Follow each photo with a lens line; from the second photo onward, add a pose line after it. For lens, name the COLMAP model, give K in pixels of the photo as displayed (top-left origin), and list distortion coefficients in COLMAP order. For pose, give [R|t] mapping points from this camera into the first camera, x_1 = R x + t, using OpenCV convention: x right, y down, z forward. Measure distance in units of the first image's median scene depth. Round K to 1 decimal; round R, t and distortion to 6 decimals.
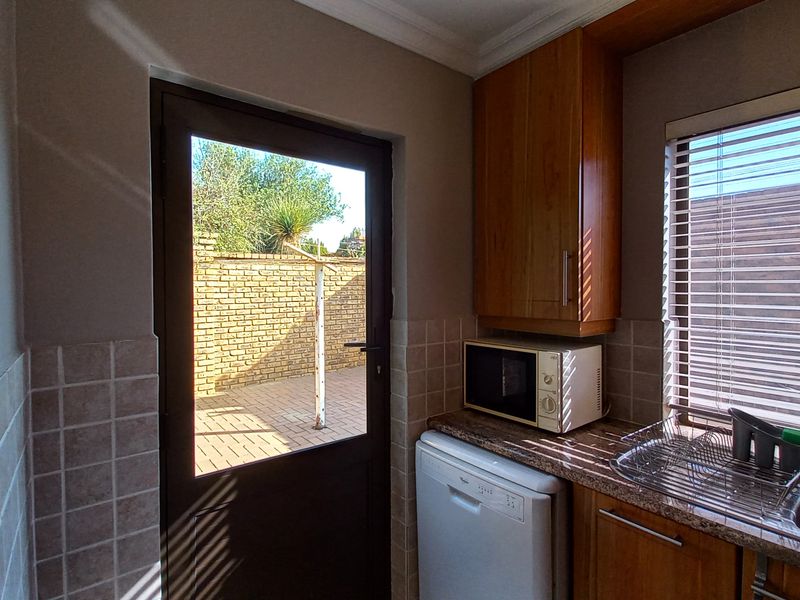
lens RADIAL K [[420.2, 0, 401.6], [0, 420.2, 295.7], [0, 0, 1]] dist [0.019065, -0.011568]
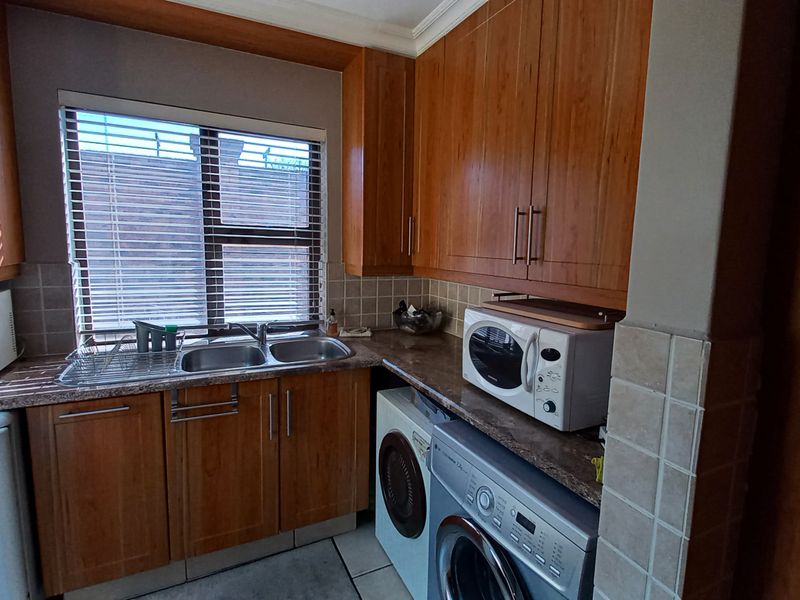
lens RADIAL K [[420.2, 0, 401.6], [0, 420.2, 295.7], [0, 0, 1]] dist [0.019065, -0.011568]
pose [[0.200536, -0.115681, 0.972832, -0.358233], [-0.002688, 0.992935, 0.118626, 0.007232], [-0.979683, -0.026404, 0.198809, -0.151517]]
